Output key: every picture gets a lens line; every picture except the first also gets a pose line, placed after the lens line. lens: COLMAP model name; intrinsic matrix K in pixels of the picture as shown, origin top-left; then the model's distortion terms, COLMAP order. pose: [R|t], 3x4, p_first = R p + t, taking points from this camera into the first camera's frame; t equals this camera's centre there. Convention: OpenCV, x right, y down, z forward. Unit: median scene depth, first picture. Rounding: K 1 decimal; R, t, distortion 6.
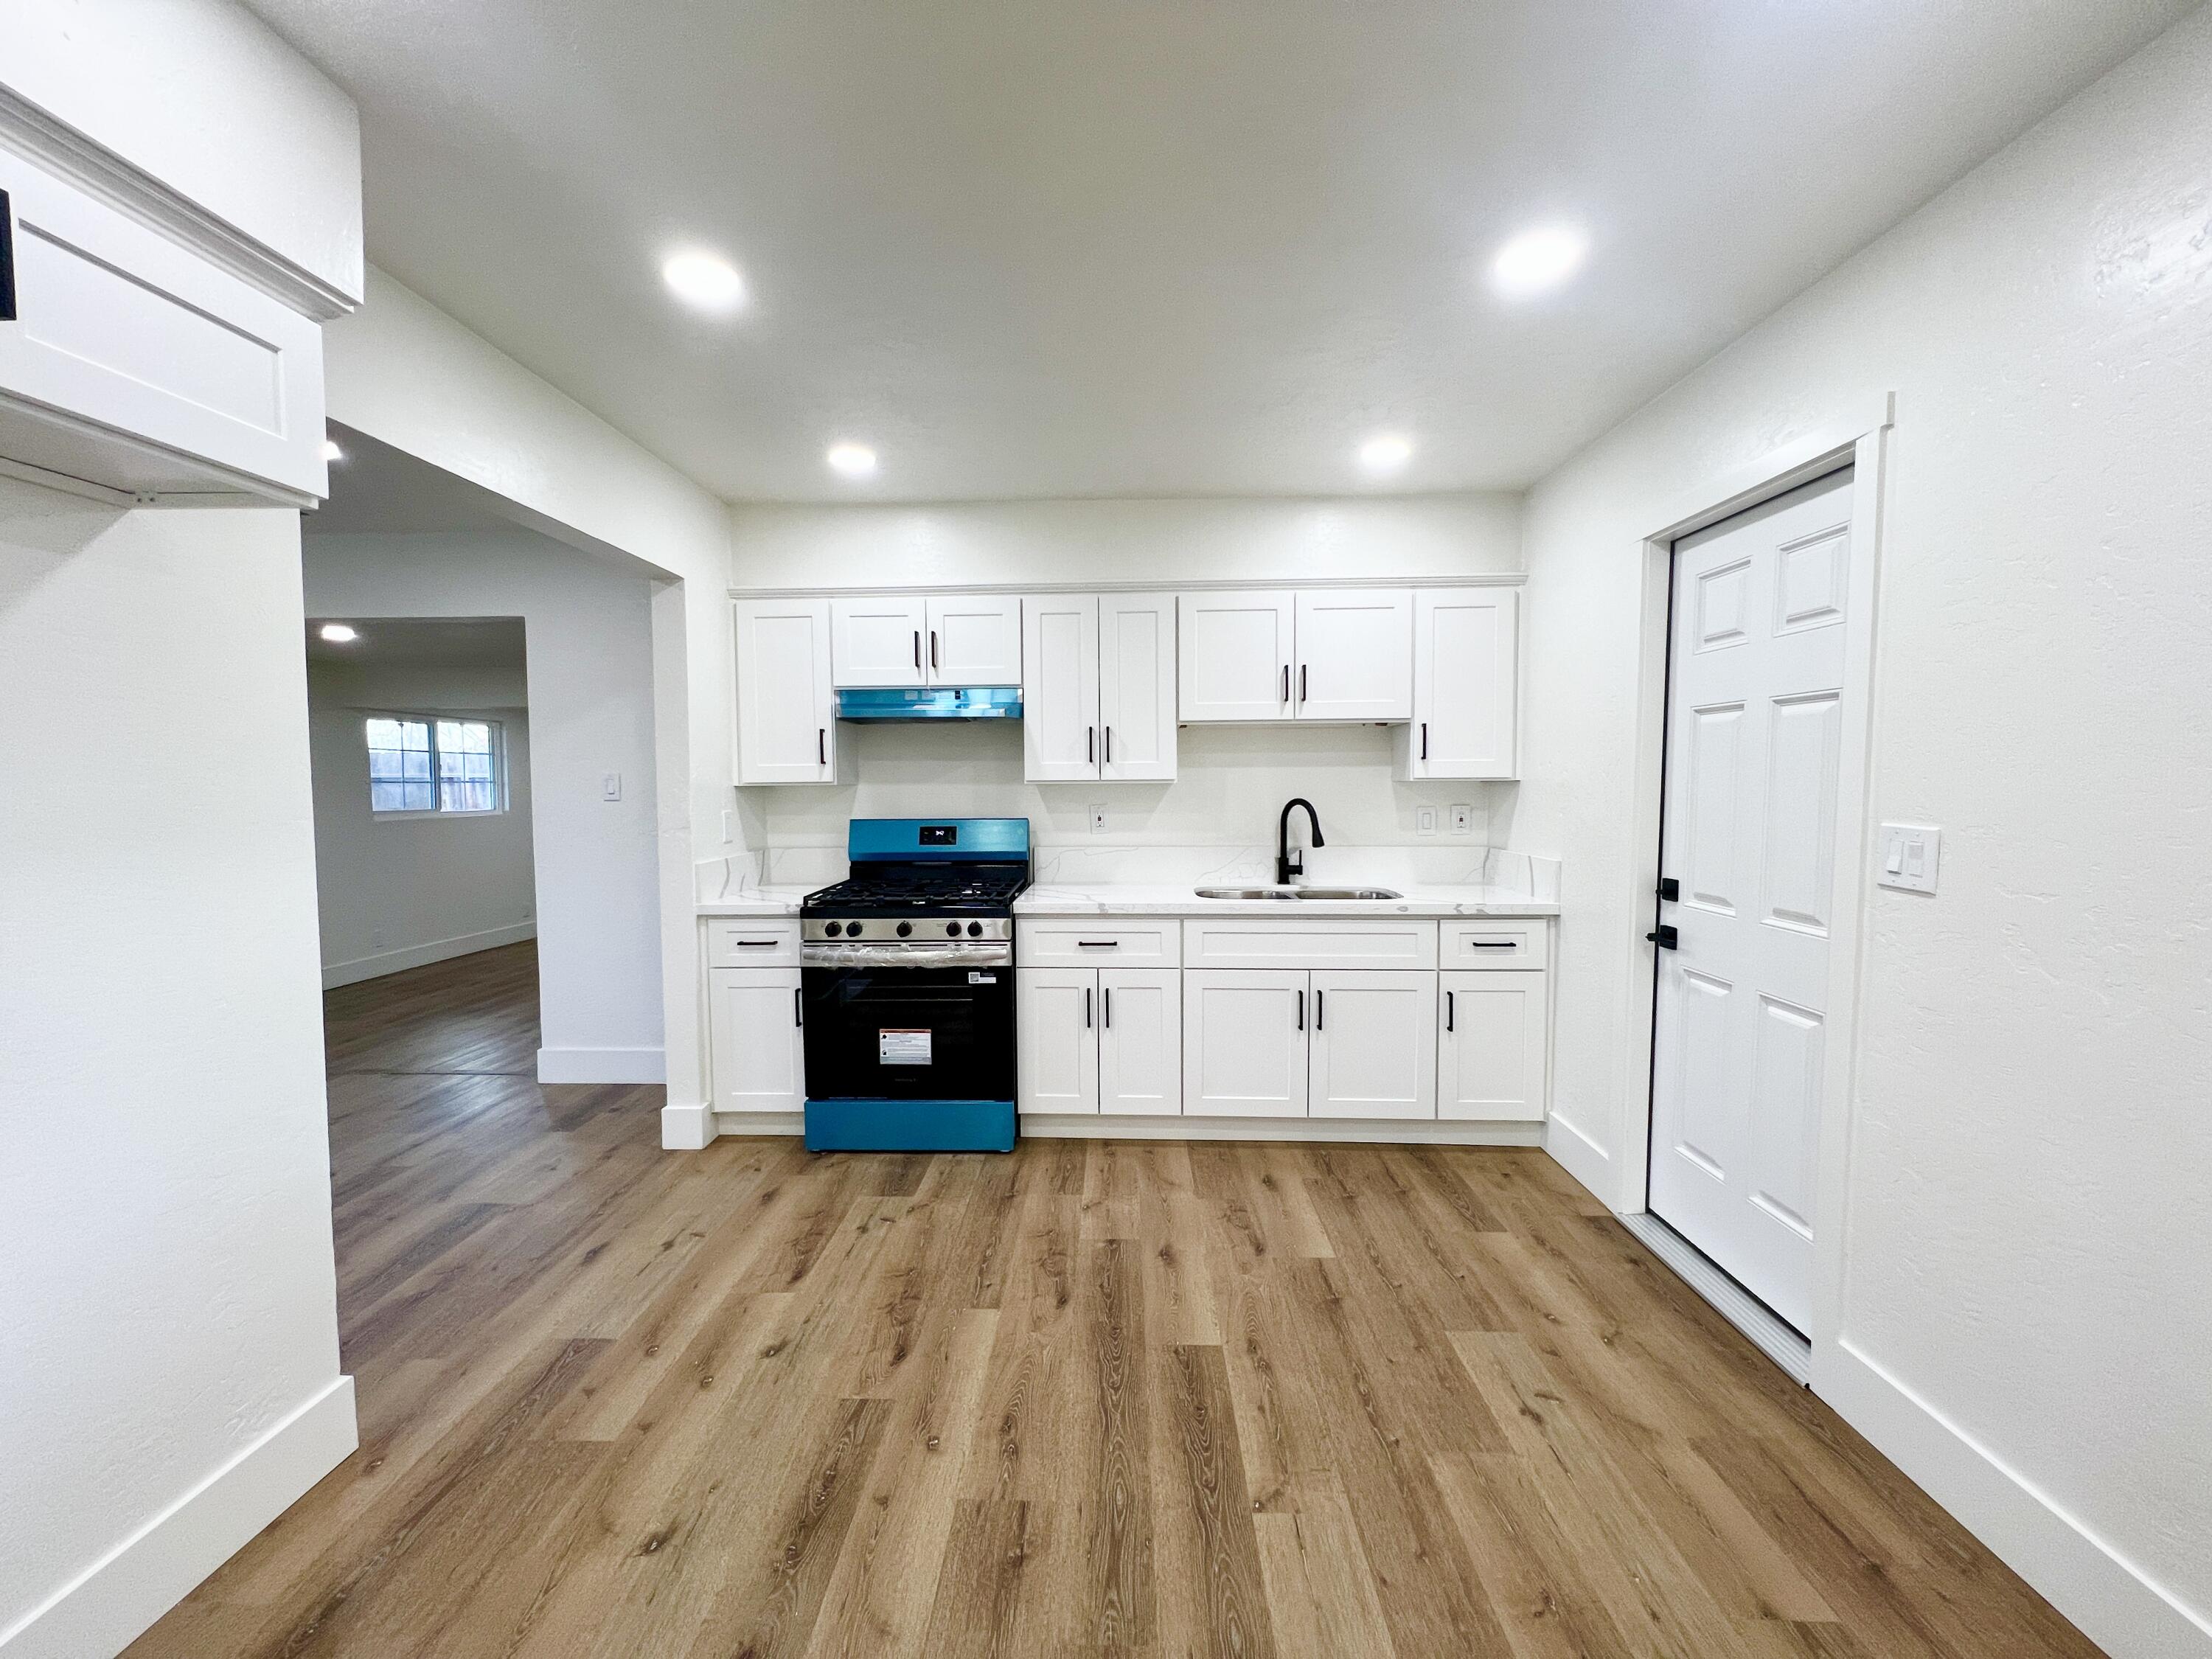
lens RADIAL K [[882.7, 0, 1101.0], [0, 882.7, 826.3], [0, 0, 1]] dist [0.000474, -0.000074]
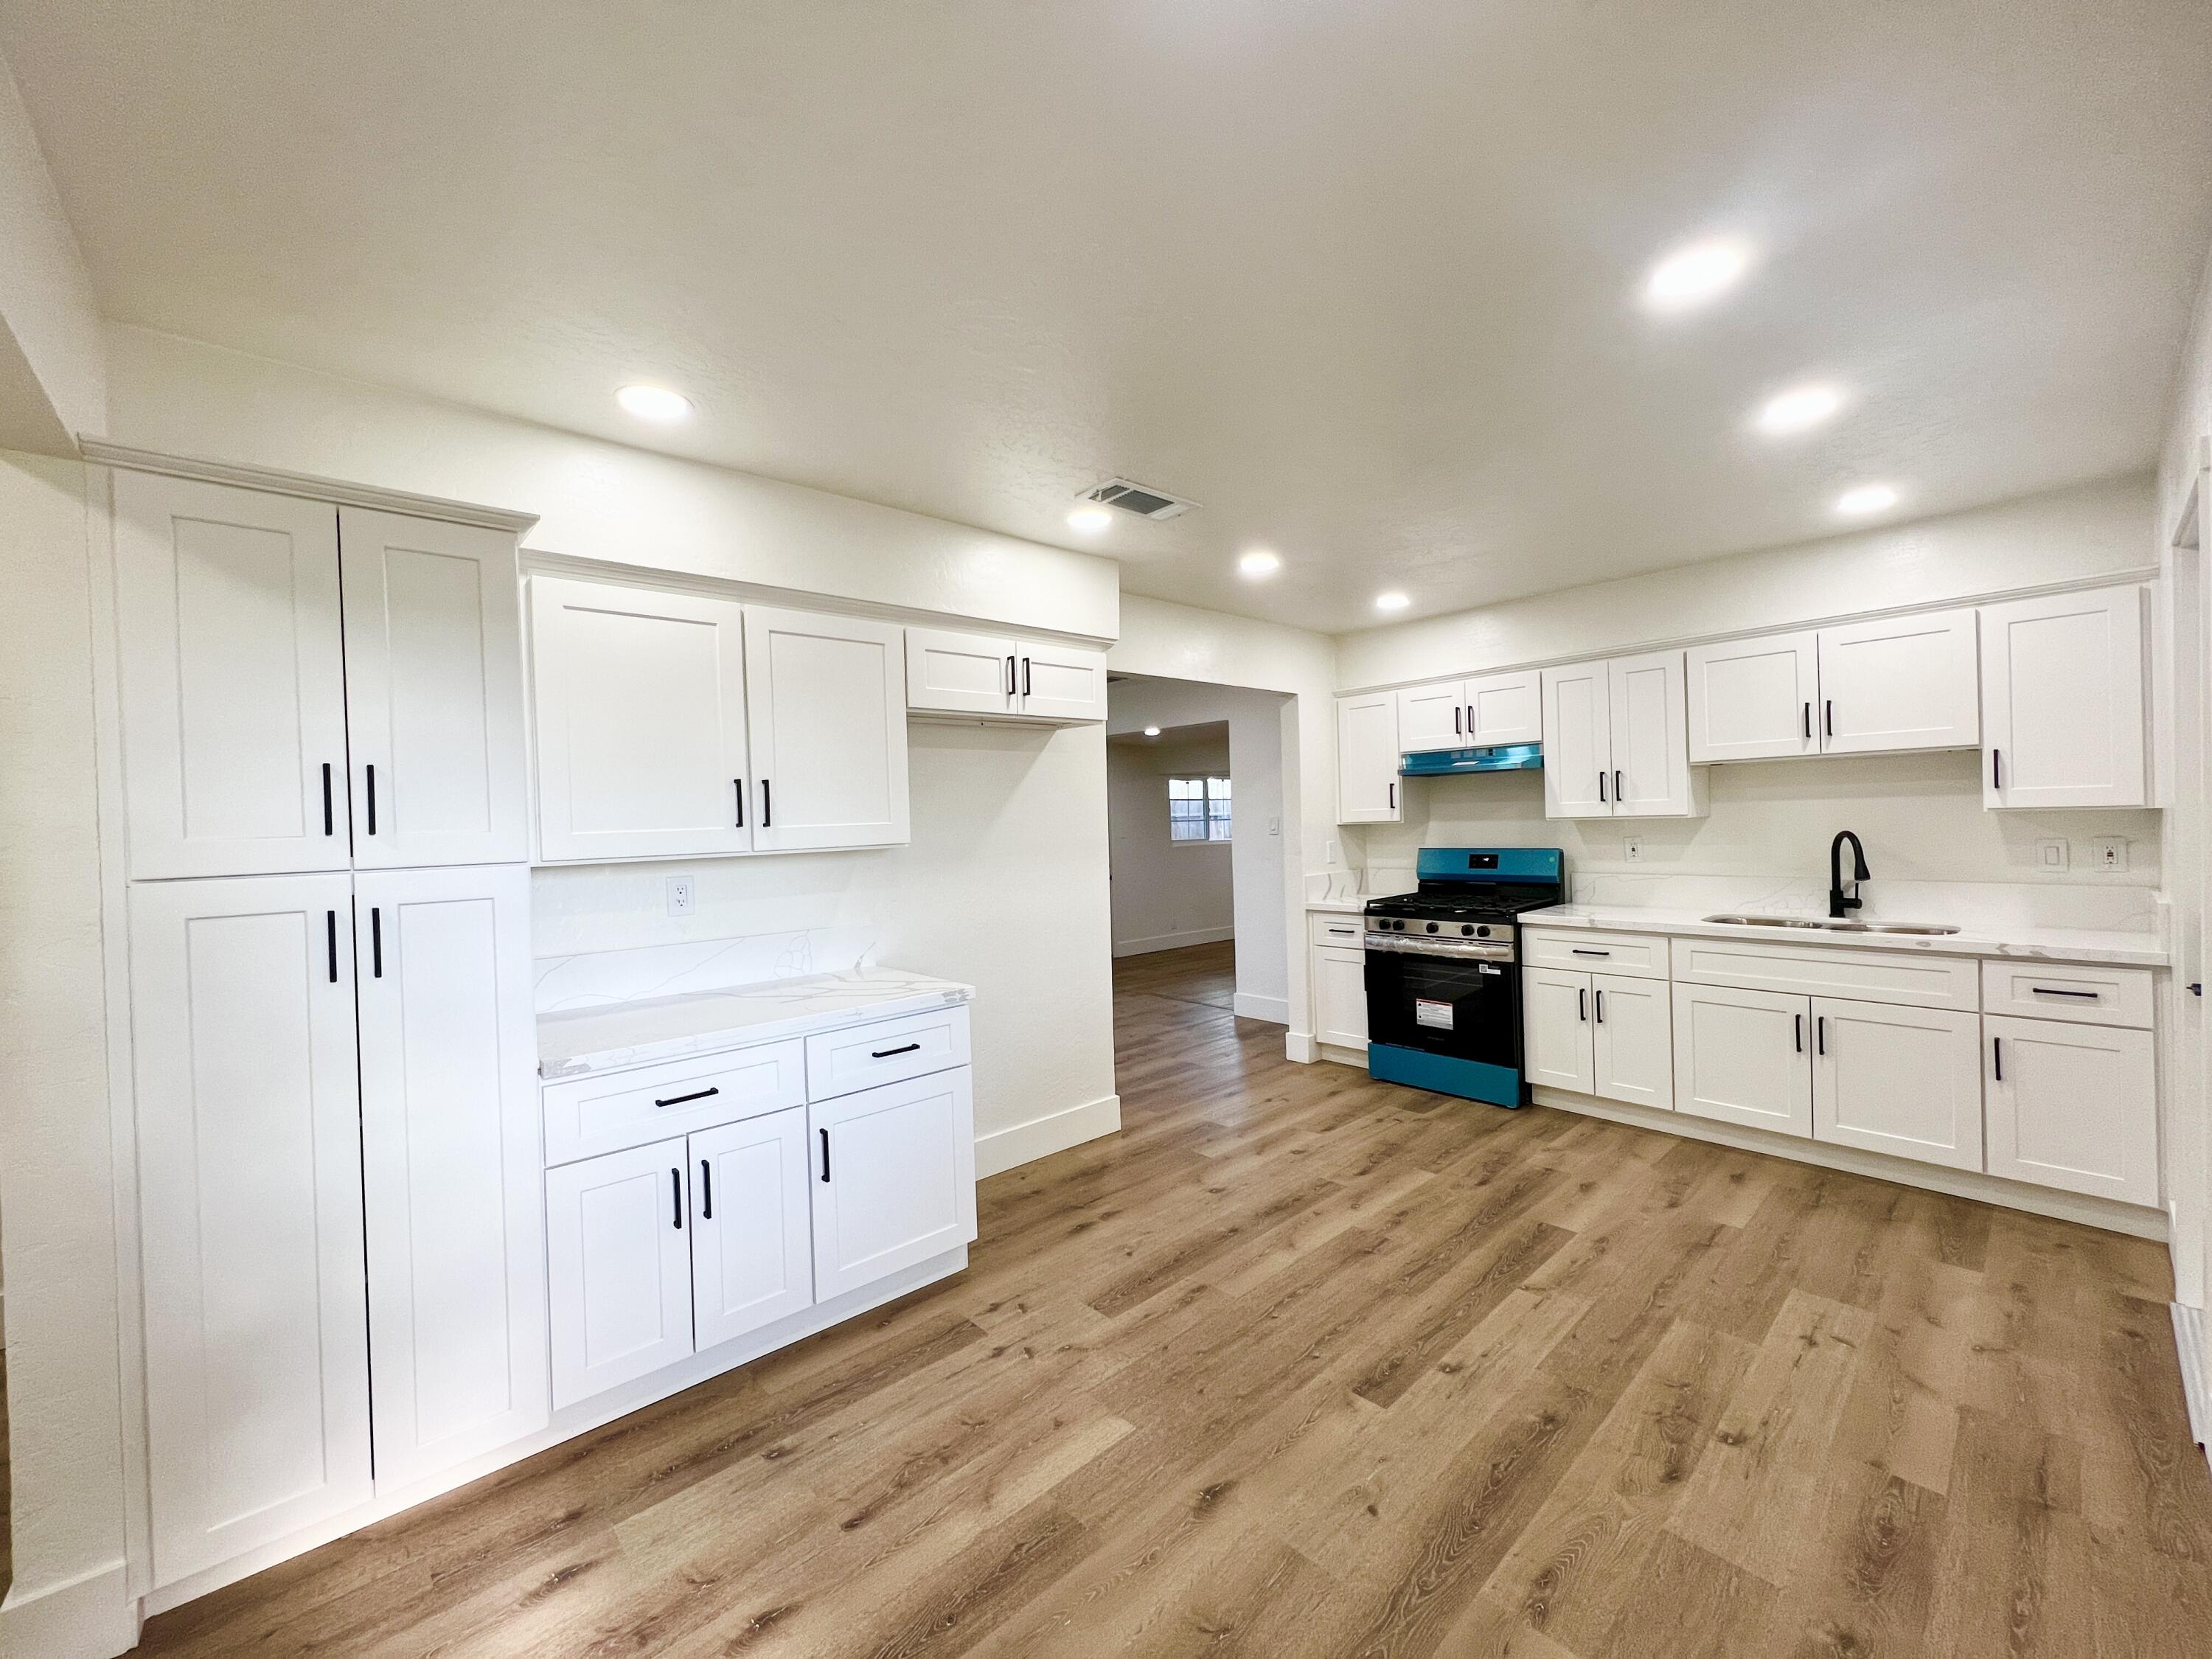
lens RADIAL K [[882.7, 0, 1101.0], [0, 882.7, 826.3], [0, 0, 1]] dist [0.000474, -0.000074]
pose [[0.697042, -0.009343, -0.716969, 0.400704], [-0.012018, 0.999622, -0.024709, -0.002155], [0.716929, 0.025840, 0.696667, -0.334120]]
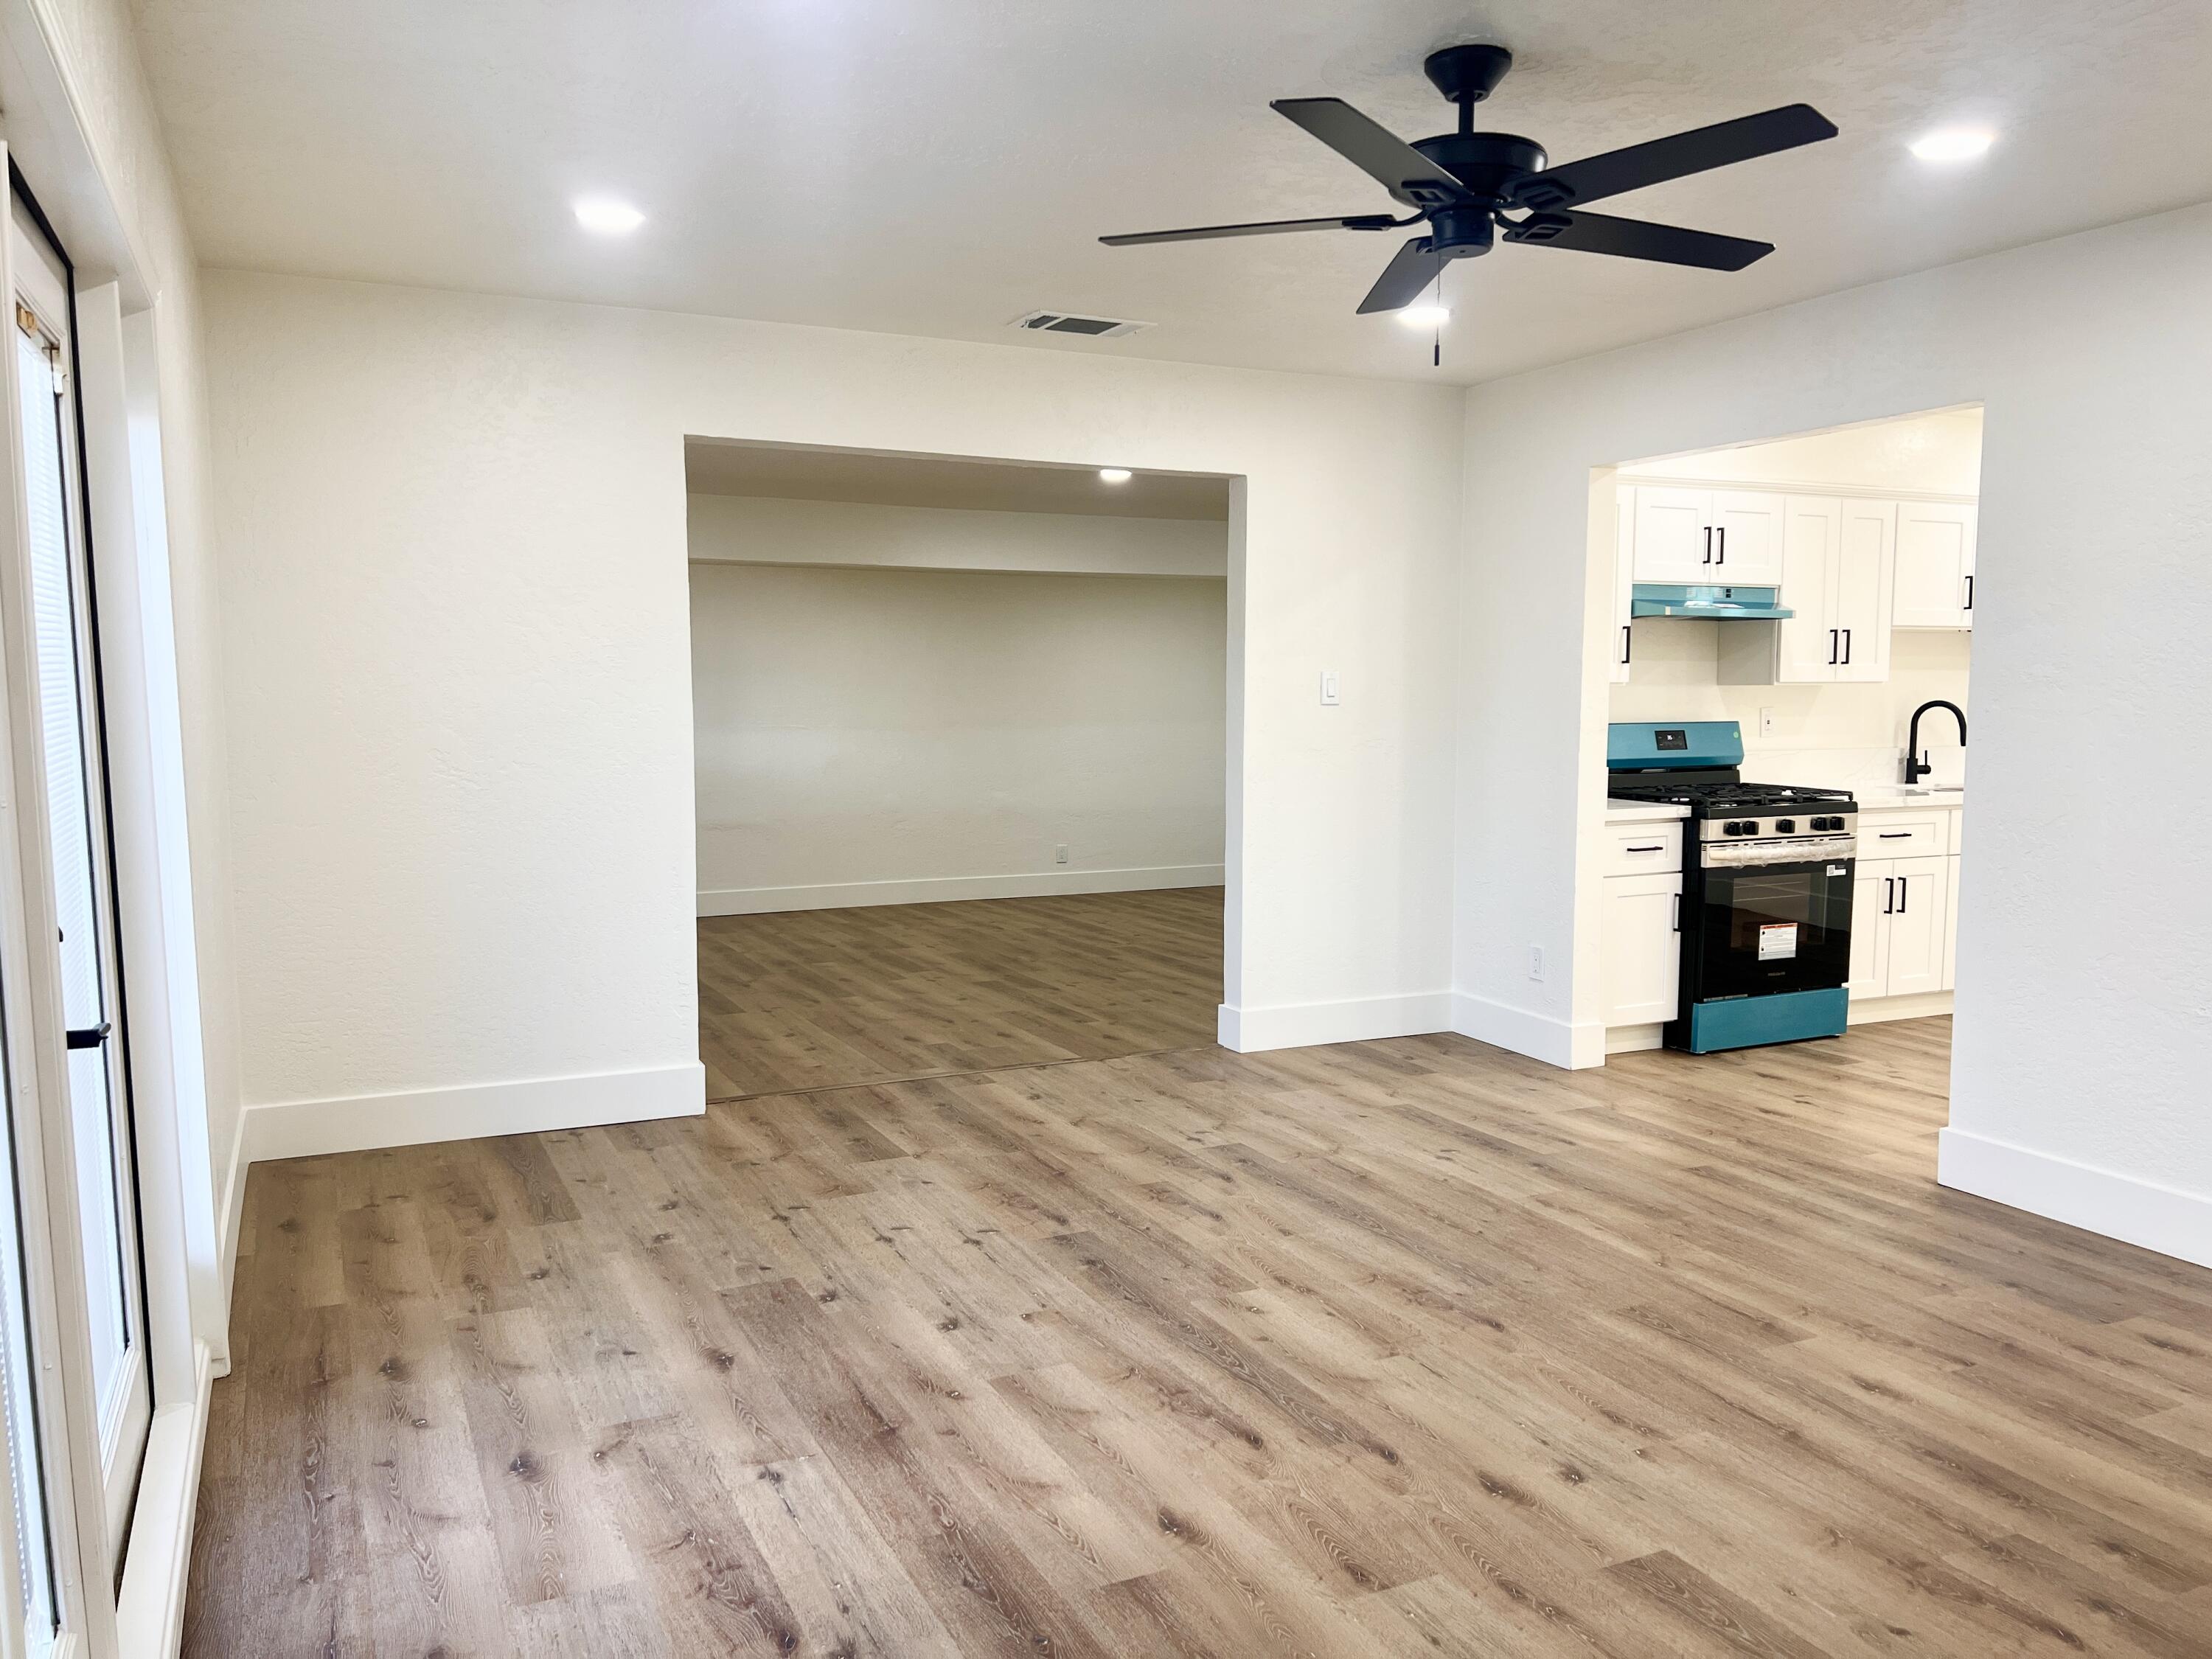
lens RADIAL K [[1721.6, 0, 1106.0], [0, 1721.6, 829.5], [0, 0, 1]] dist [-0.001940, -0.009652]
pose [[0.889827, -0.034650, 0.454981, -1.806235], [0.019582, 0.999094, 0.037791, 0.028772], [-0.455878, -0.024718, 0.889699, -0.415929]]
